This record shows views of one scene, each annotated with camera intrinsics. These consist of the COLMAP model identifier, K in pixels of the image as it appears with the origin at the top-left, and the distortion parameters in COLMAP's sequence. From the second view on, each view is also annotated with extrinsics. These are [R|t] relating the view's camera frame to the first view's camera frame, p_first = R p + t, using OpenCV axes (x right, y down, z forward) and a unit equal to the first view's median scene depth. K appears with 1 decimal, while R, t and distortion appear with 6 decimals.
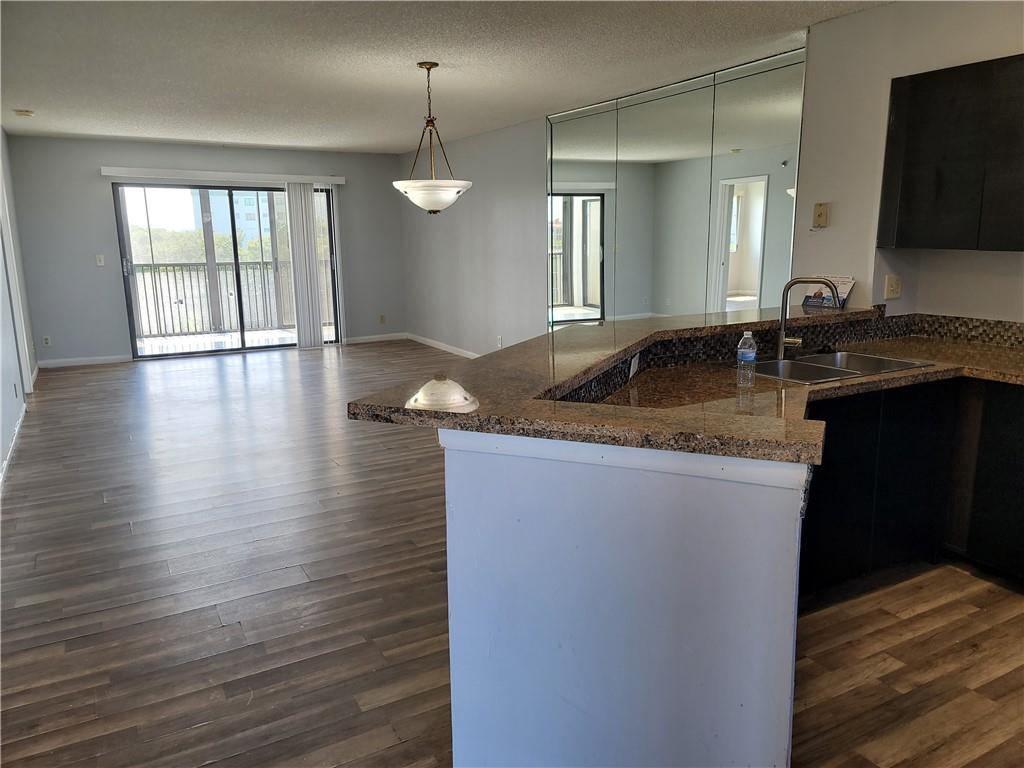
lens RADIAL K [[749.3, 0, 528.6], [0, 749.3, 379.3], [0, 0, 1]] dist [0.063316, -0.022665]
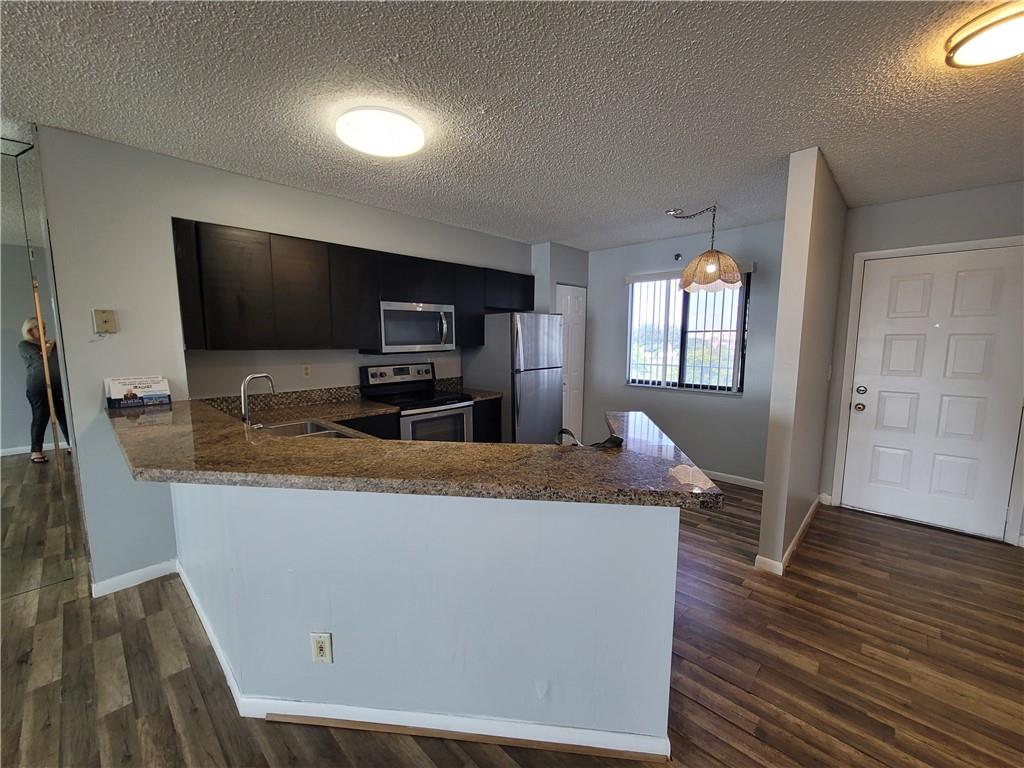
lens RADIAL K [[417.1, 0, 508.0], [0, 417.1, 388.2], [0, 0, 1]] dist [0.002188, 0.000236]
pose [[-0.277882, -0.109042, 0.954406, -0.186154], [0.188719, 0.967978, 0.165539, -0.069837], [-0.941895, 0.226115, -0.248405, 0.376378]]
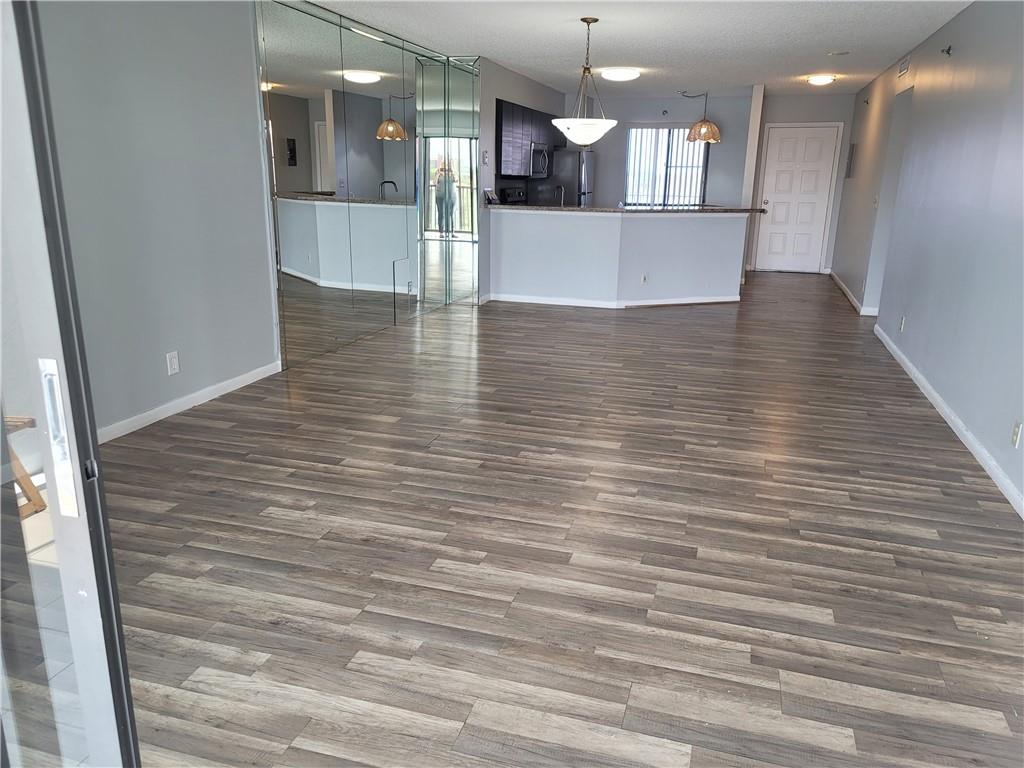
lens RADIAL K [[749.3, 0, 515.5], [0, 749.3, 379.4], [0, 0, 1]] dist [0.063316, -0.022665]
pose [[-0.682487, -0.195776, 0.704190, -0.675111], [0.130889, 0.915147, 0.381280, -0.245476], [-0.719083, 0.352389, -0.598951, 1.340914]]
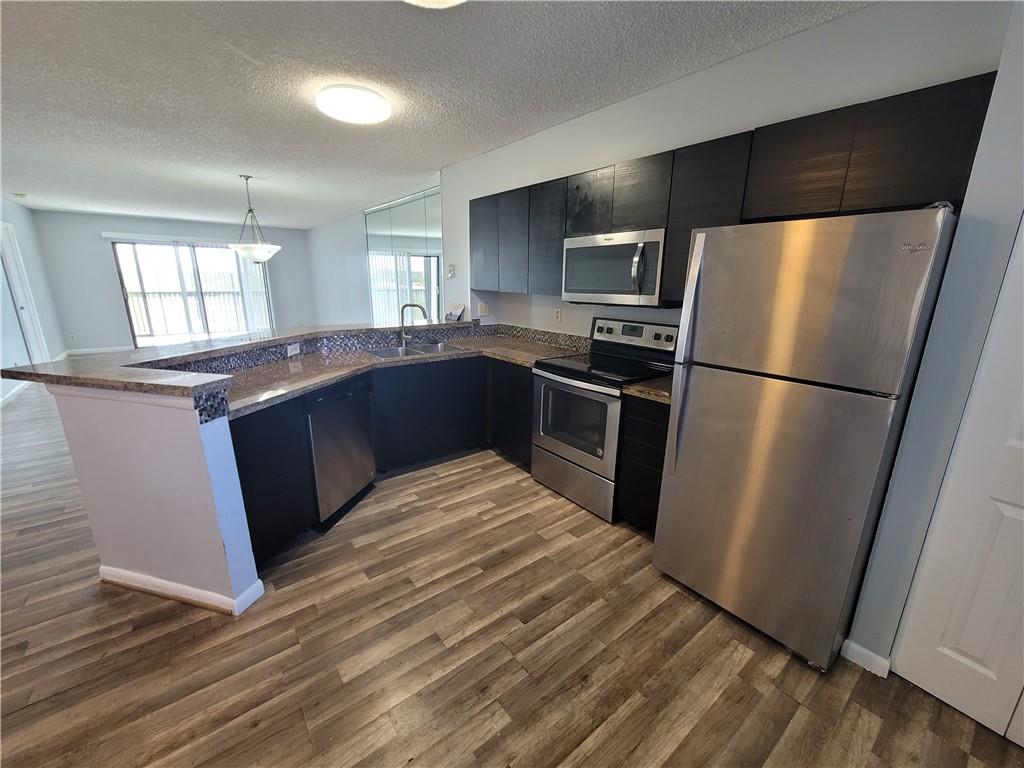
lens RADIAL K [[417.1, 0, 507.8], [0, 417.1, 385.7], [0, 0, 1]] dist [0.002188, 0.000236]
pose [[0.989629, -0.012302, 0.143118, 0.216448], [0.004054, 0.998321, 0.057778, 0.005758], [-0.143589, -0.056599, 0.988018, -0.037779]]
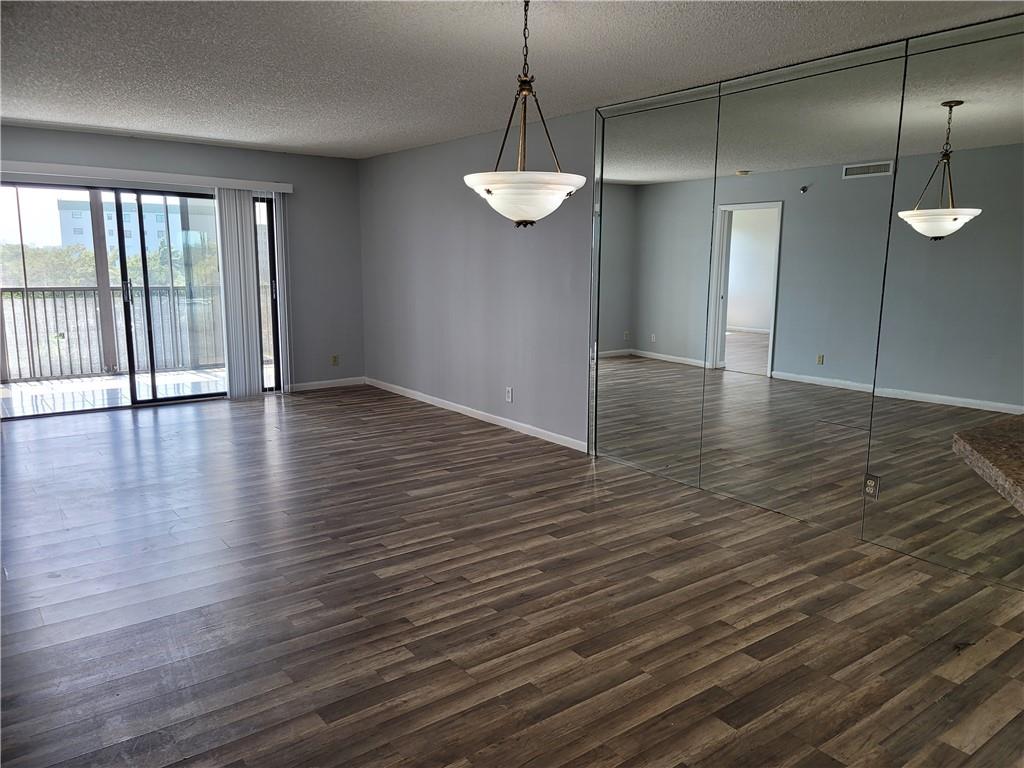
lens RADIAL K [[749.3, 0, 535.6], [0, 749.3, 384.8], [0, 0, 1]] dist [0.063316, -0.022665]
pose [[0.989913, -0.002167, 0.141663, -0.147419], [0.006075, 0.999613, -0.027165, -0.046891], [-0.141550, 0.027751, 0.989542, 0.256120]]
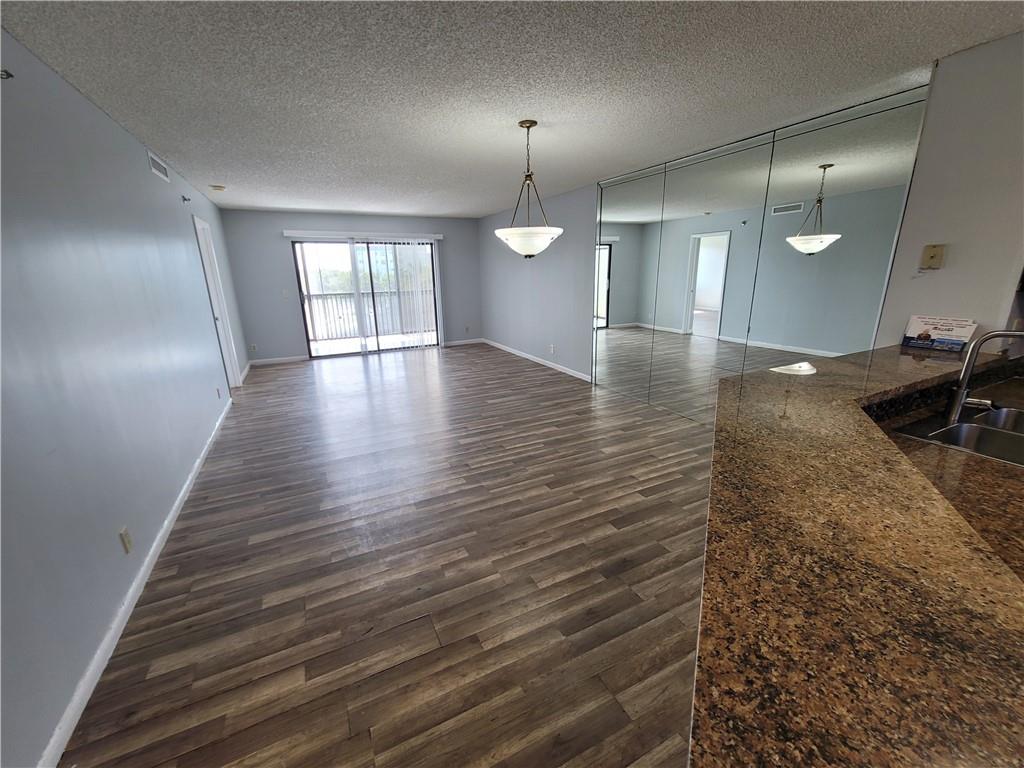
lens RADIAL K [[417.1, 0, 515.7], [0, 417.1, 390.2], [0, 0, 1]] dist [0.002188, 0.000236]
pose [[0.998658, 0.007879, -0.051178, -0.079427], [-0.003303, 0.996036, 0.088893, -0.051482], [0.051676, -0.088605, 0.994726, 0.236138]]
